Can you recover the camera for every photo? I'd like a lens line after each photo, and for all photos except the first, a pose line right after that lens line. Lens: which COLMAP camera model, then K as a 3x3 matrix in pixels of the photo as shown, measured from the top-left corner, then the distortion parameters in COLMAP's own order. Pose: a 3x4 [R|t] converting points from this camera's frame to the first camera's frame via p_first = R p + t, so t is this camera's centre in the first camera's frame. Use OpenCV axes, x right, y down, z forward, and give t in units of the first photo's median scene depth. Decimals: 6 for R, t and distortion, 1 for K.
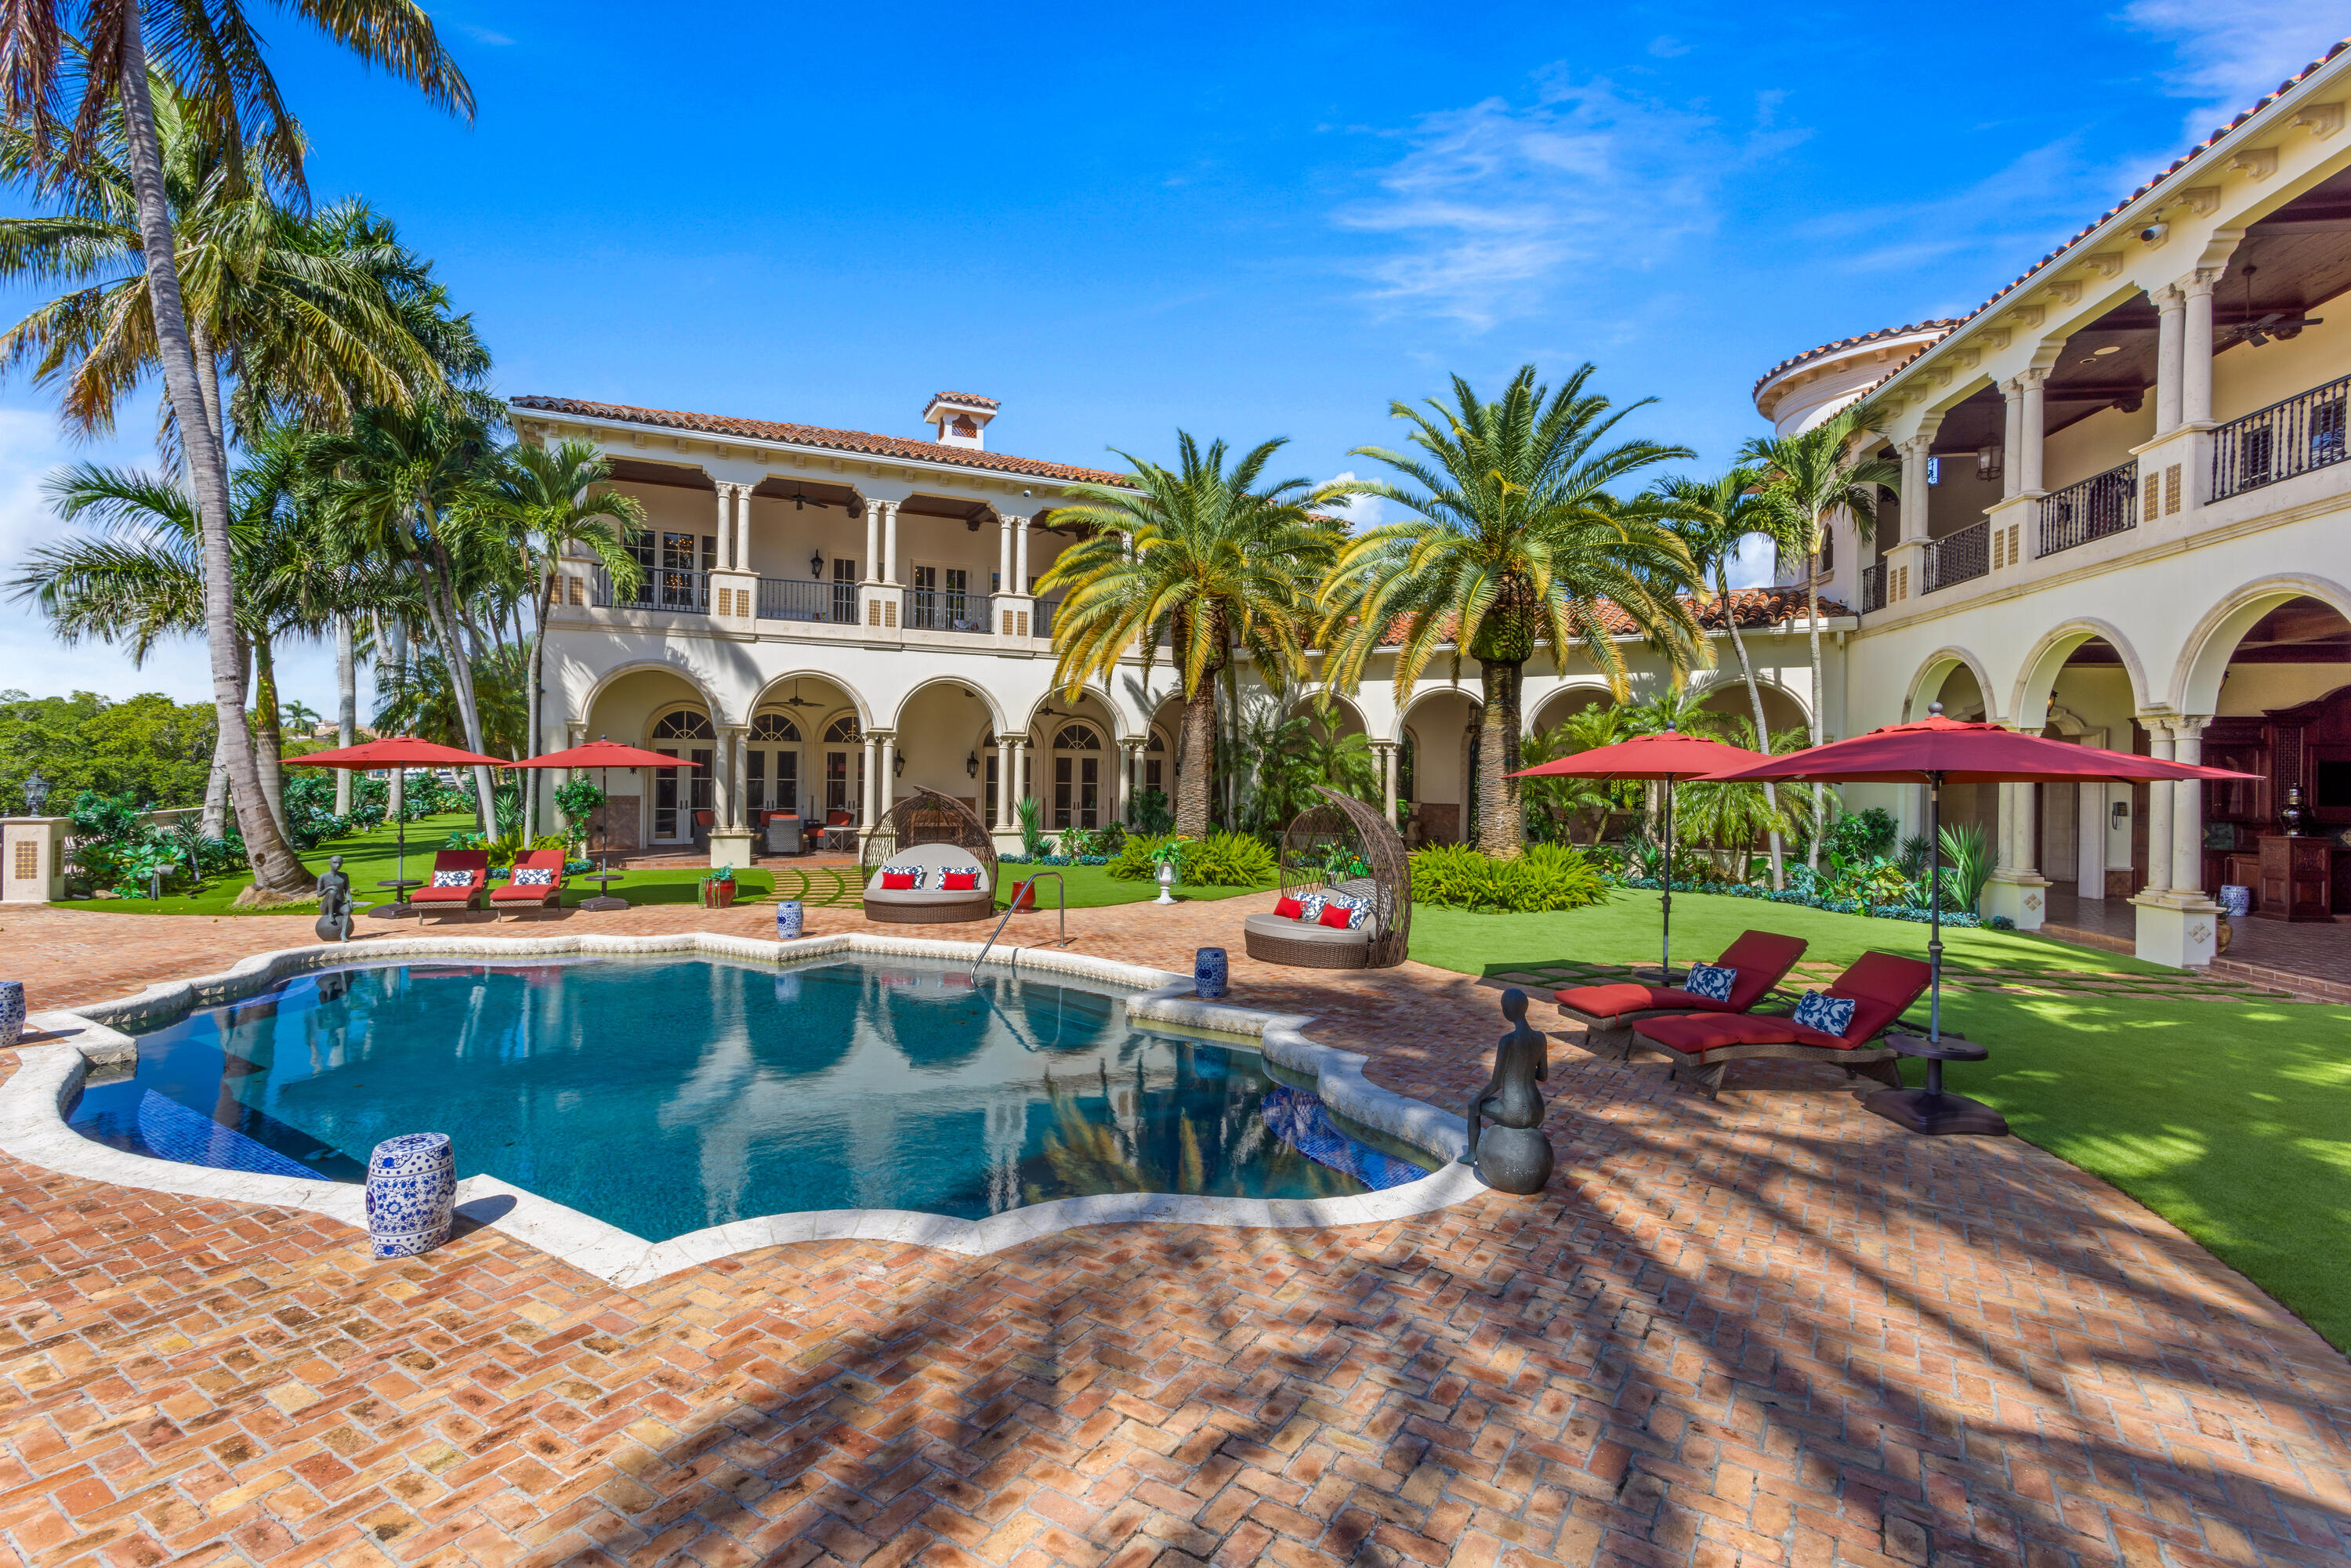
lens RADIAL K [[1121.6, 0, 1181.1], [0, 1121.6, 780.8], [0, 0, 1]] dist [0.004476, 0.001100]
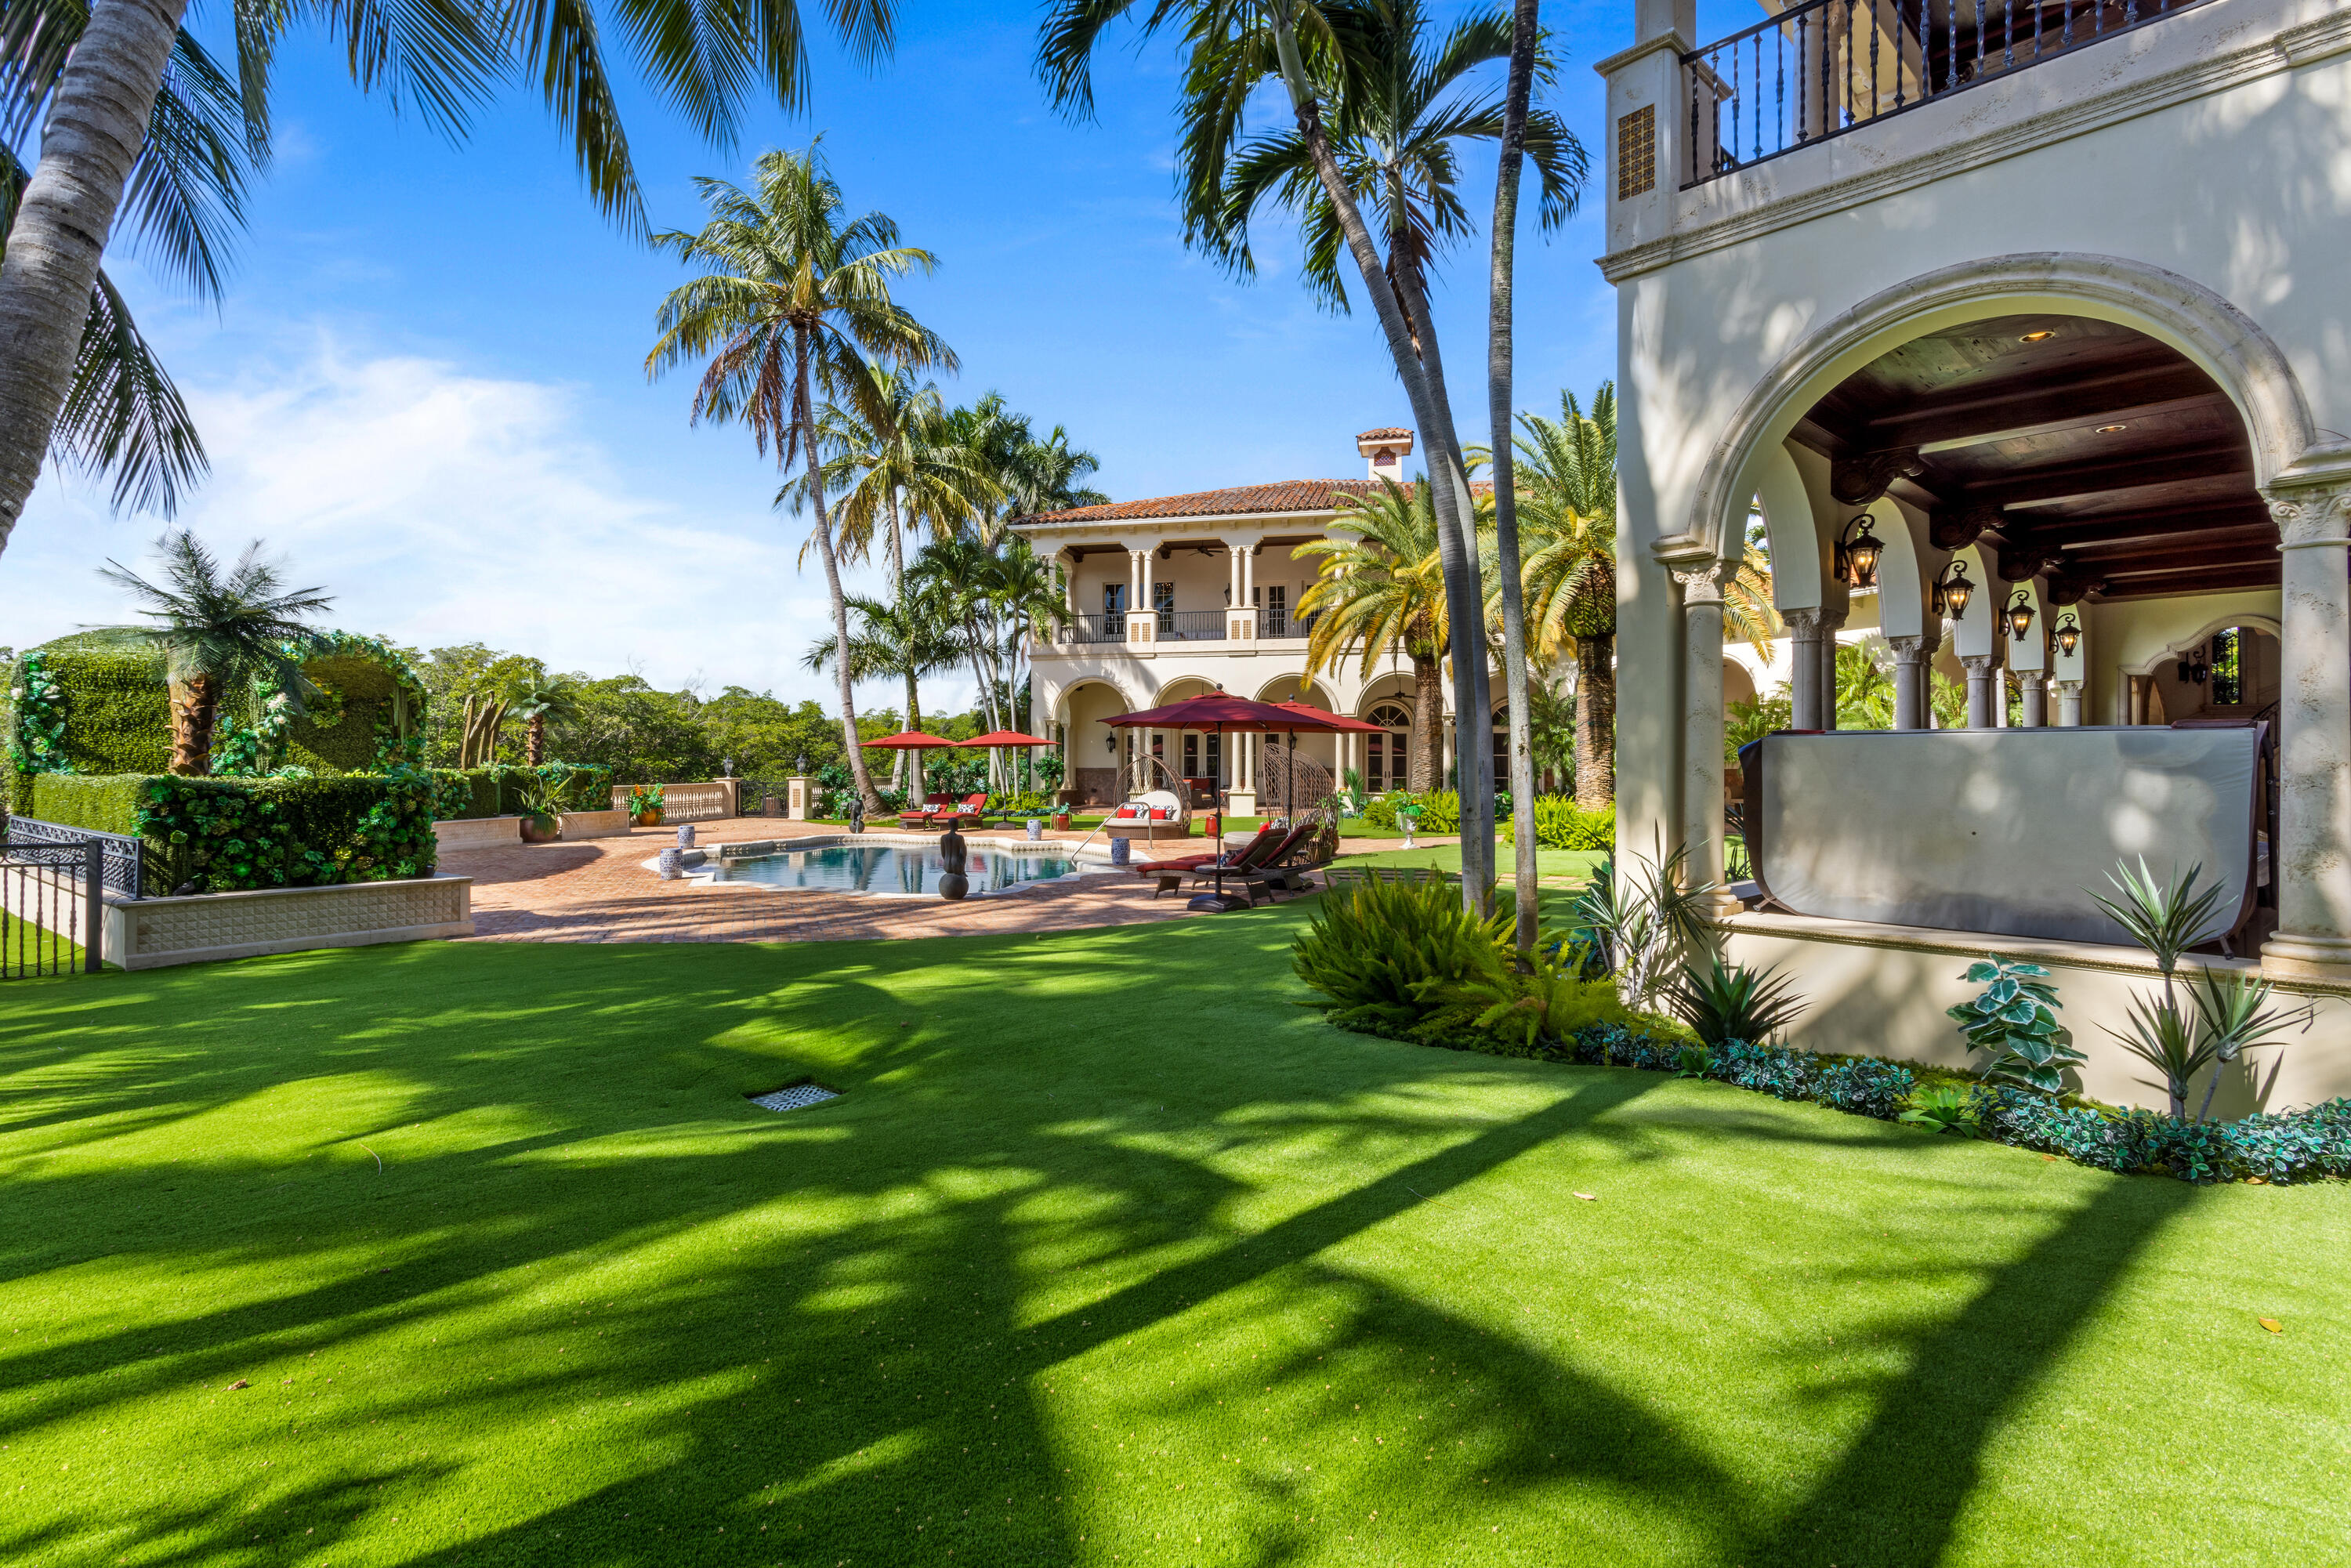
lens RADIAL K [[1121.6, 0, 1181.1], [0, 1121.6, 780.8], [0, 0, 1]] dist [0.004476, 0.001100]
pose [[0.801869, -0.003926, -0.597487, 0.516721], [0.013172, 0.999852, 0.011108, 0.018176], [0.597355, -0.016777, 0.801802, -0.140663]]
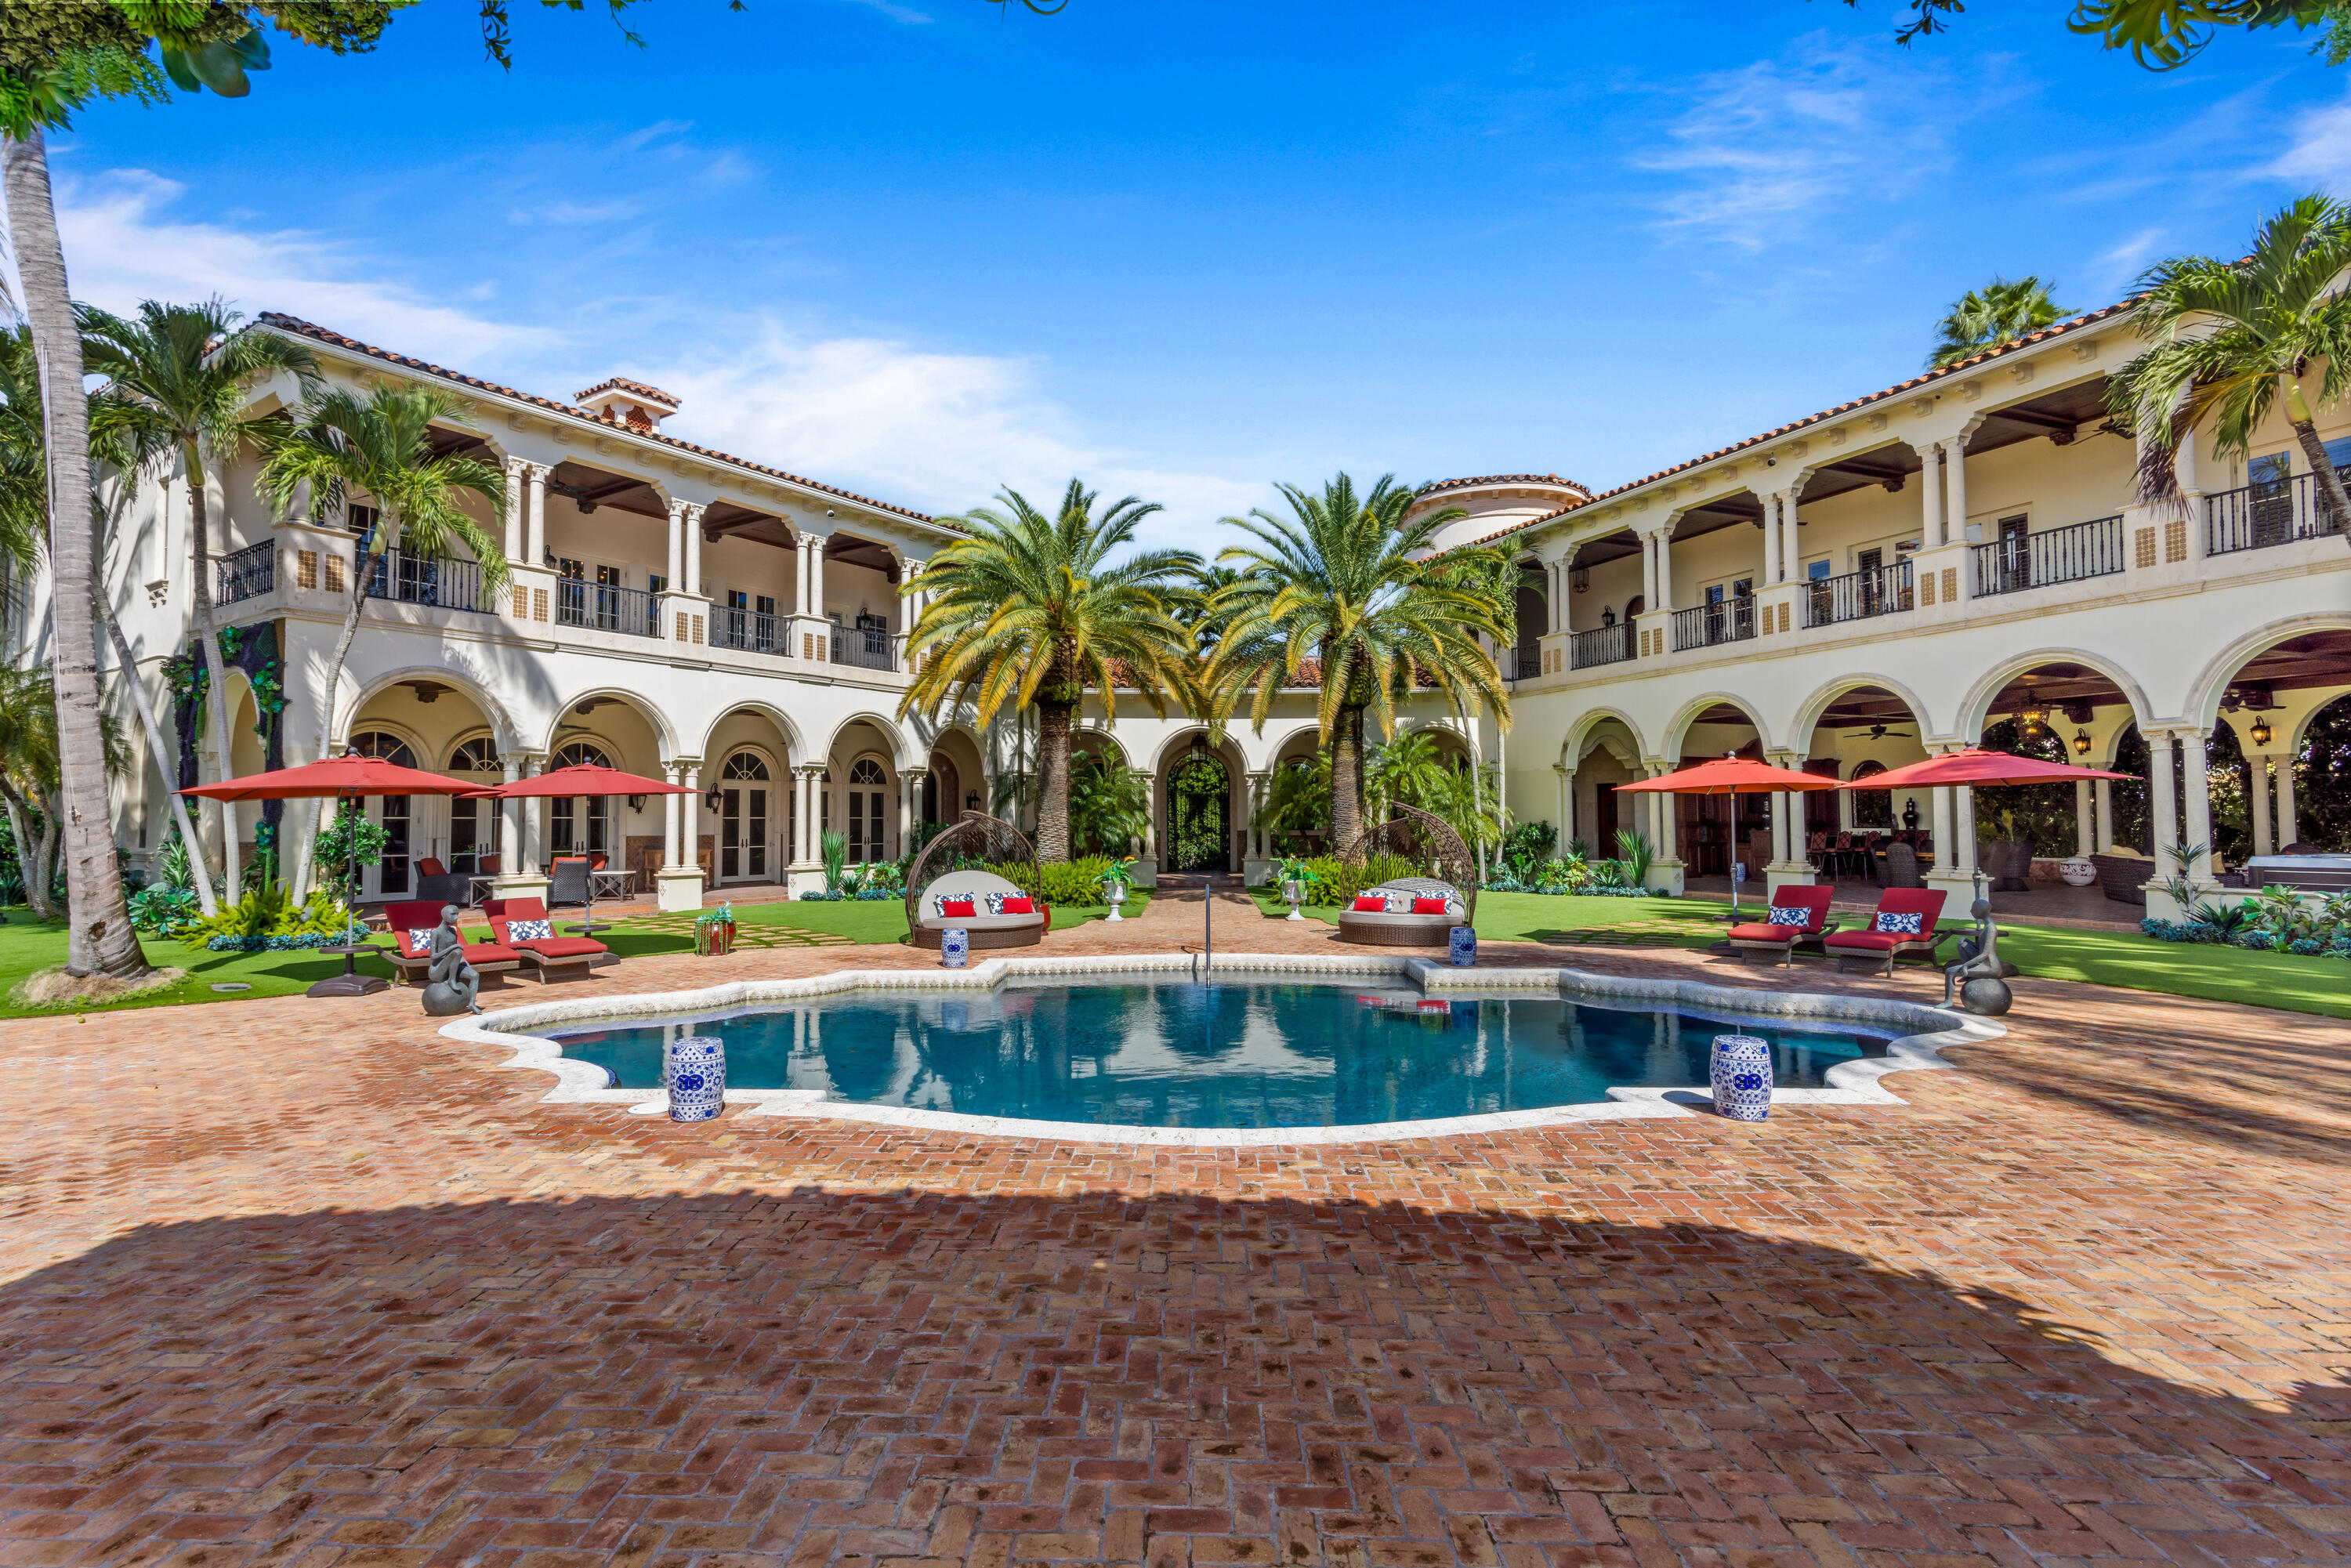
lens RADIAL K [[1121.6, 0, 1181.1], [0, 1121.6, 780.8], [0, 0, 1]] dist [0.004476, 0.001100]
pose [[0.852331, 0.000267, 0.523002, -0.423370], [0.019118, 0.999316, -0.031667, 0.008905], [-0.522653, 0.036990, 0.851743, 0.041088]]
